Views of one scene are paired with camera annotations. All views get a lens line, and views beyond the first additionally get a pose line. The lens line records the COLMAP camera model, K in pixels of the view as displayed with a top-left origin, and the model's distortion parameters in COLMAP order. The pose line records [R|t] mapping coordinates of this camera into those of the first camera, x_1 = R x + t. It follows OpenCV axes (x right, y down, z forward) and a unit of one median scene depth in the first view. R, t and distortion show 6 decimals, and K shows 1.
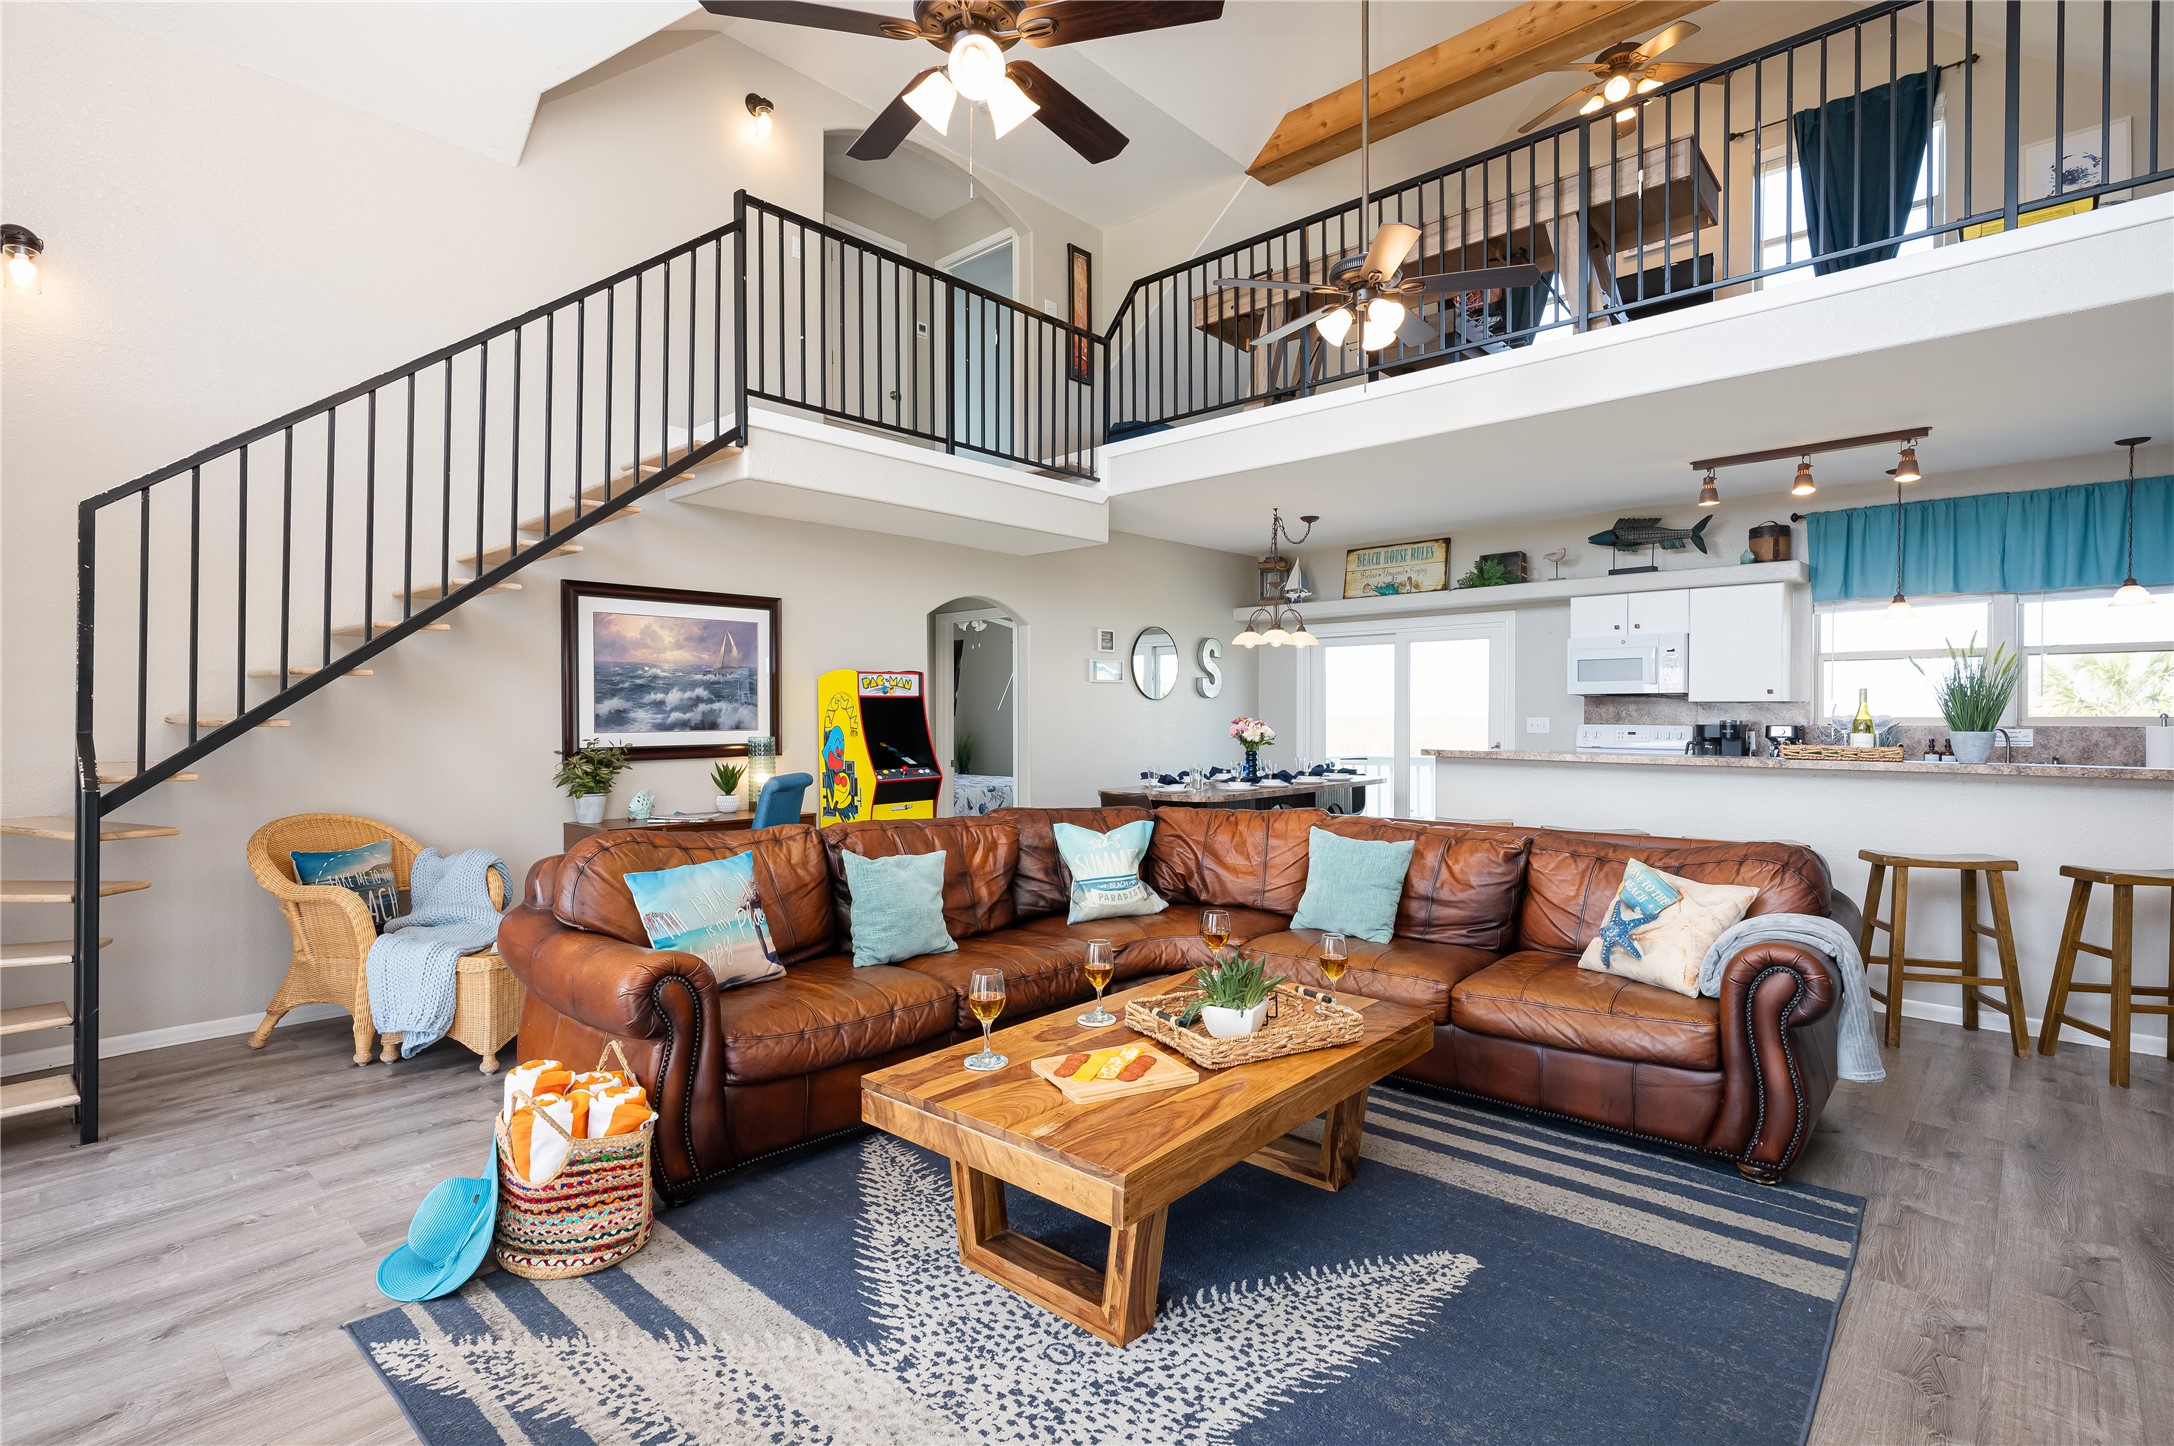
lens RADIAL K [[1042.5, 0, 1085.6], [0, 1042.5, 723.6], [0, 0, 1]] dist [-0.001071, 0.001011]
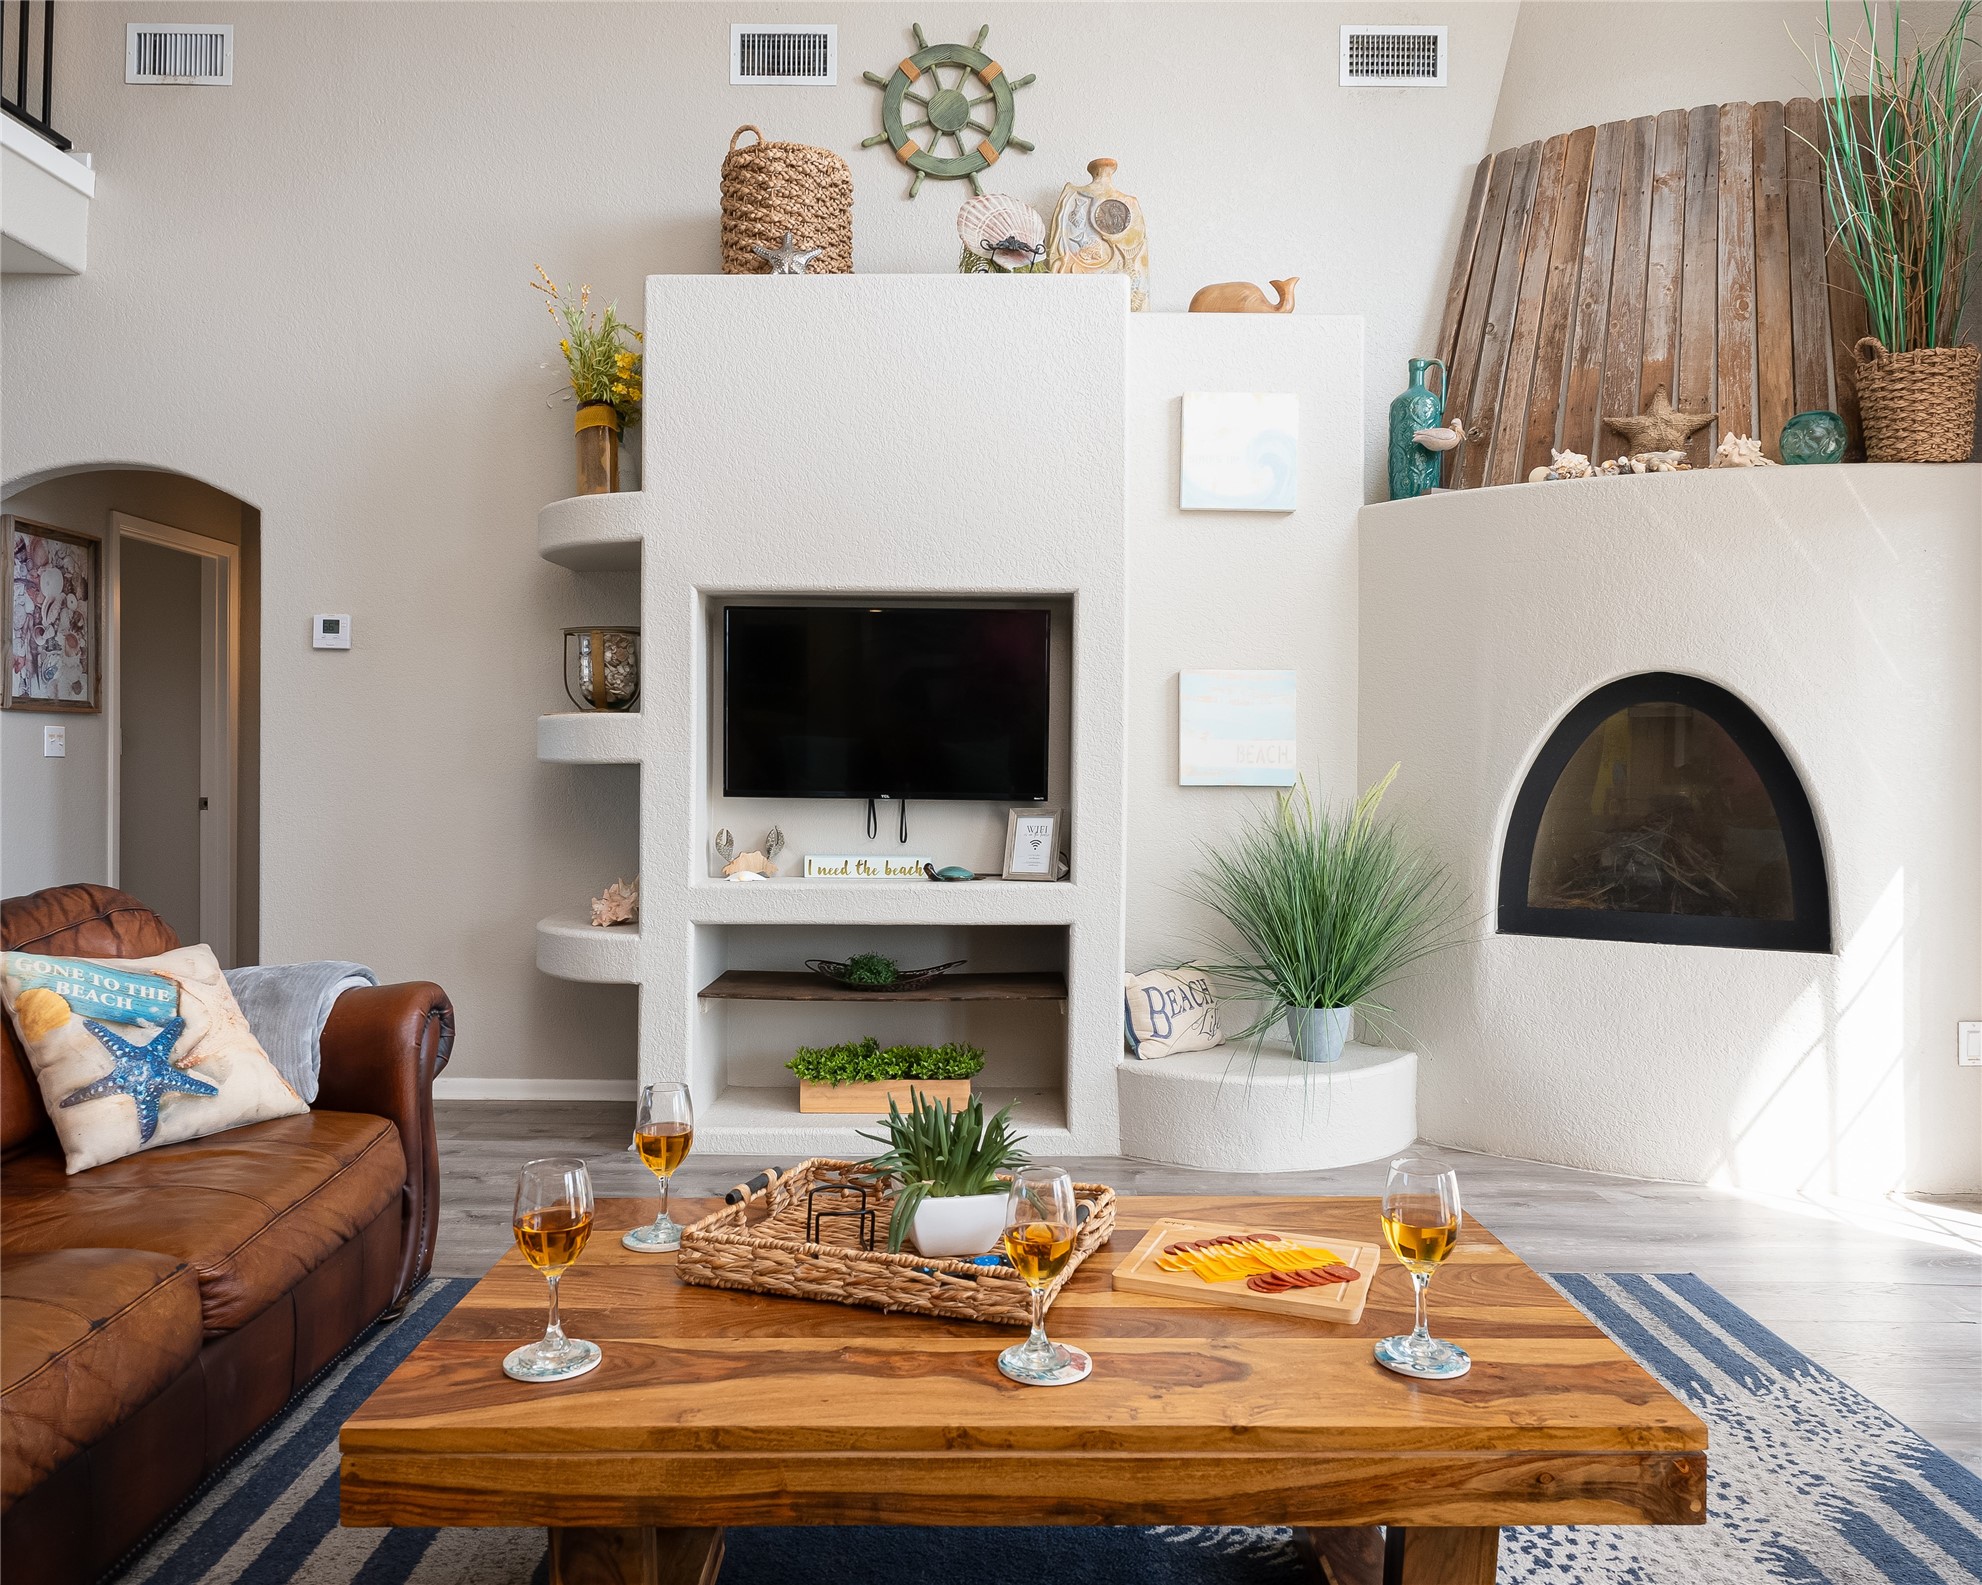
lens RADIAL K [[1428.3, 0, 993.0], [0, 1428.3, 763.2], [0, 0, 1]] dist [-0.006514, 0.005232]
pose [[-0.672728, -0.005355, 0.739871, -0.188533], [-0.000763, 0.999978, 0.006543, 0.020880], [-0.739890, 0.003837, -0.672717, 0.671589]]
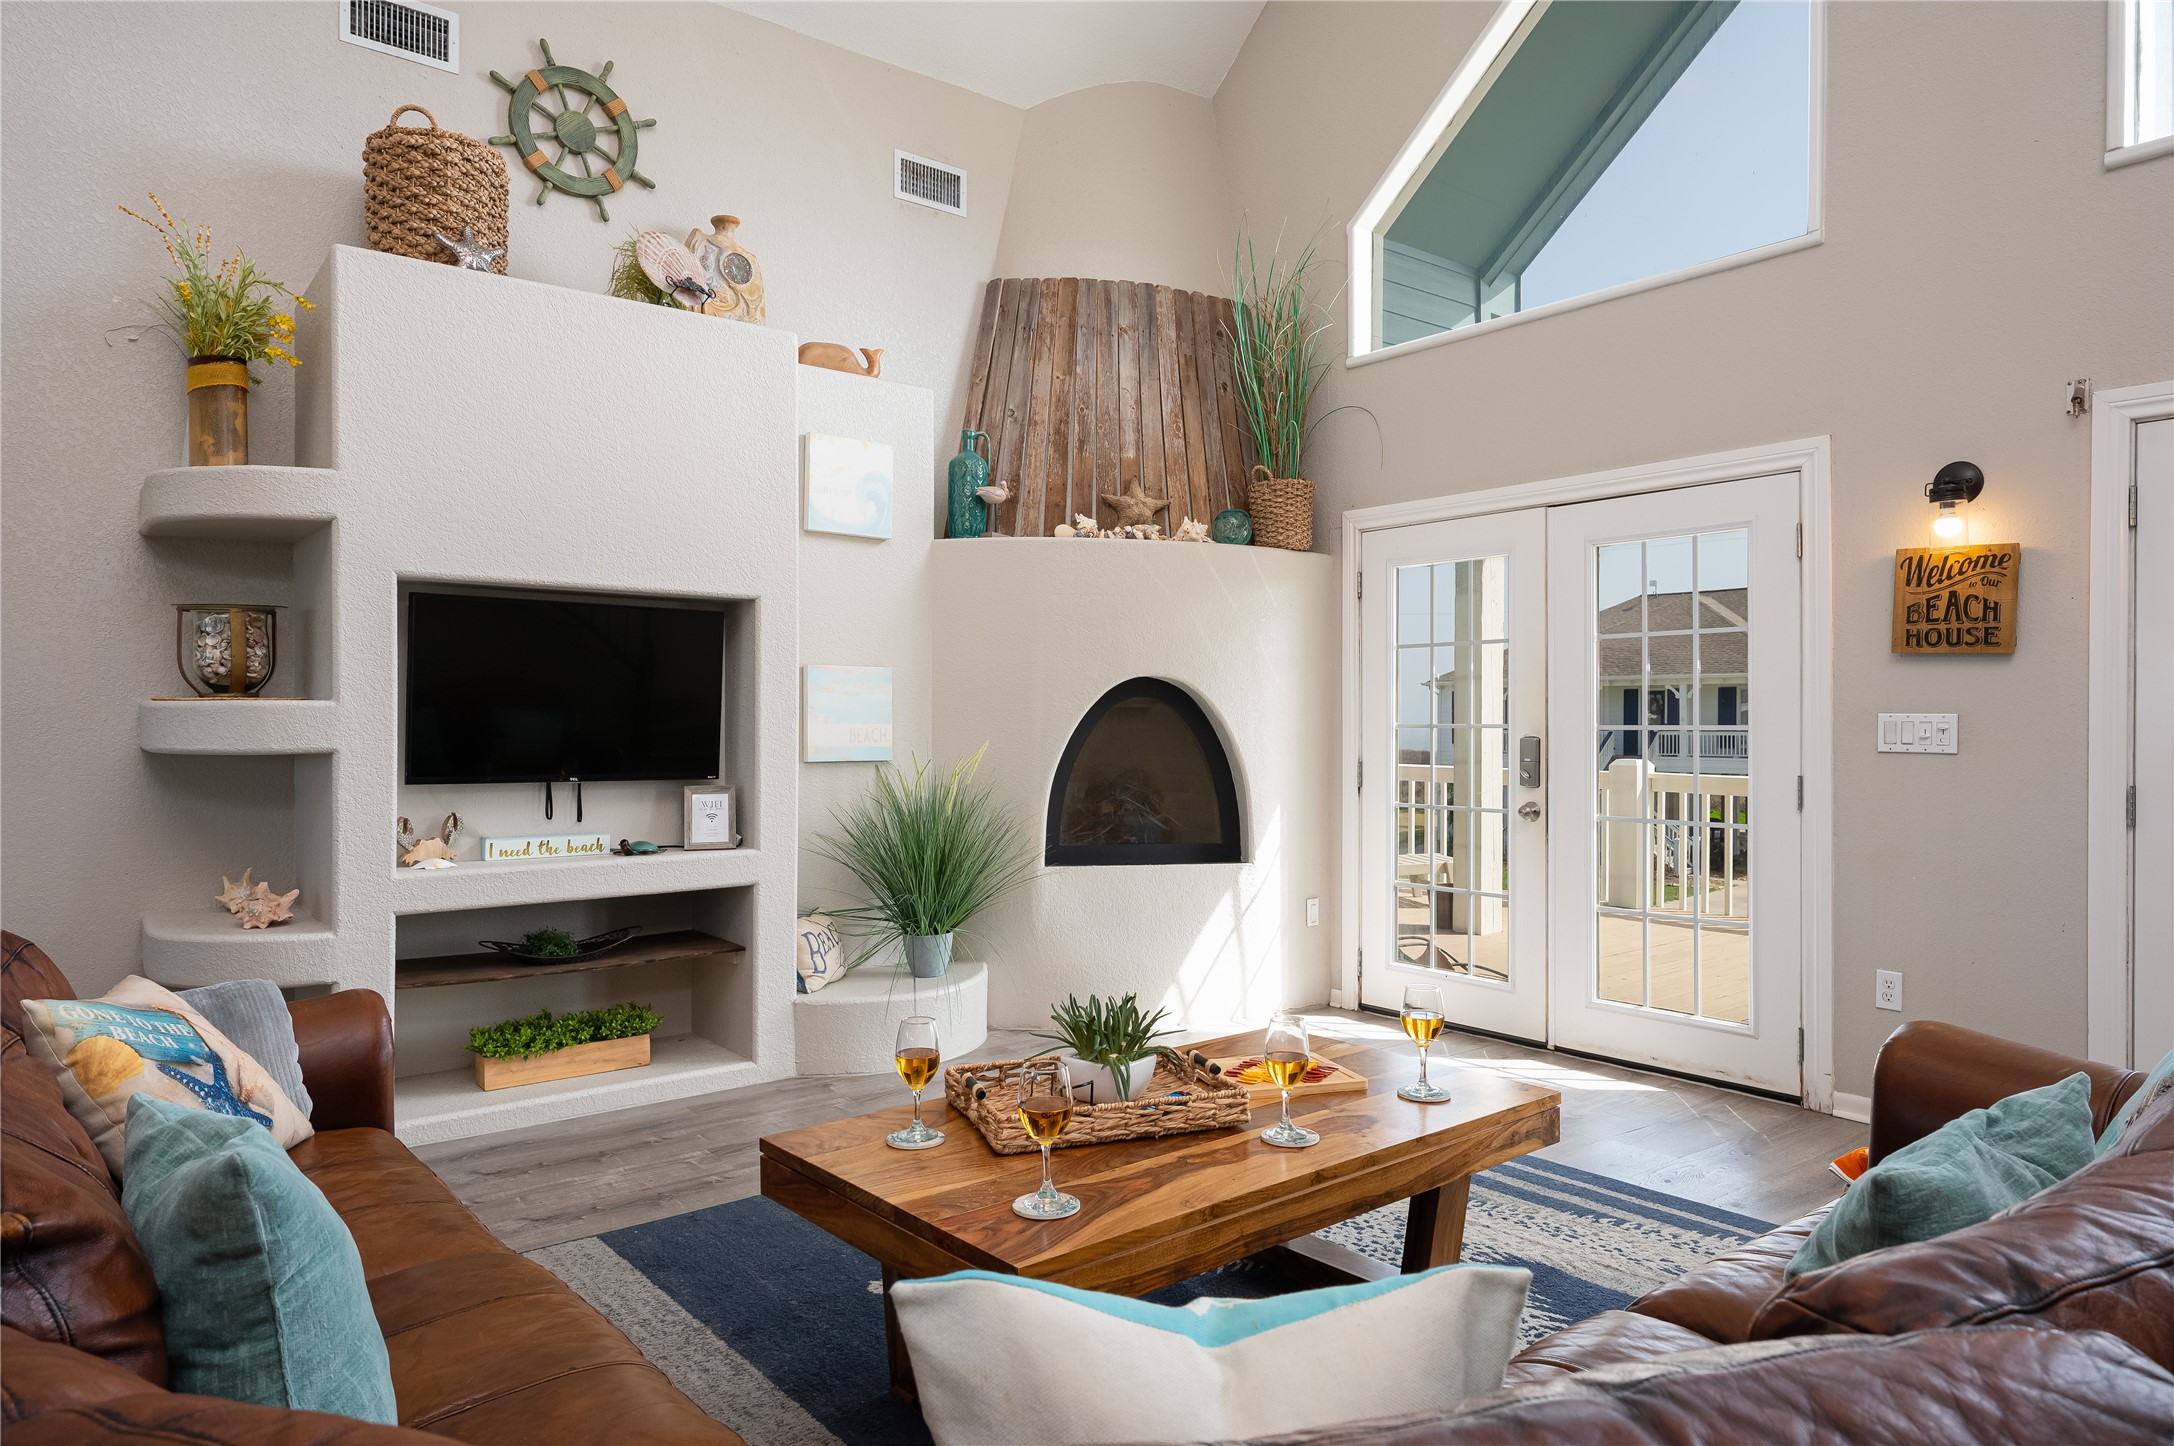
lens RADIAL K [[1332.7, 0, 1082.3], [0, 1332.7, 720.9], [0, 0, 1]] dist [0.000675, 0.002167]
pose [[-0.987654, -0.001376, 0.156647, 0.004189], [-0.000543, 0.999985, 0.005360, 0.006736], [-0.156653, 0.005209, -0.987640, 0.896445]]
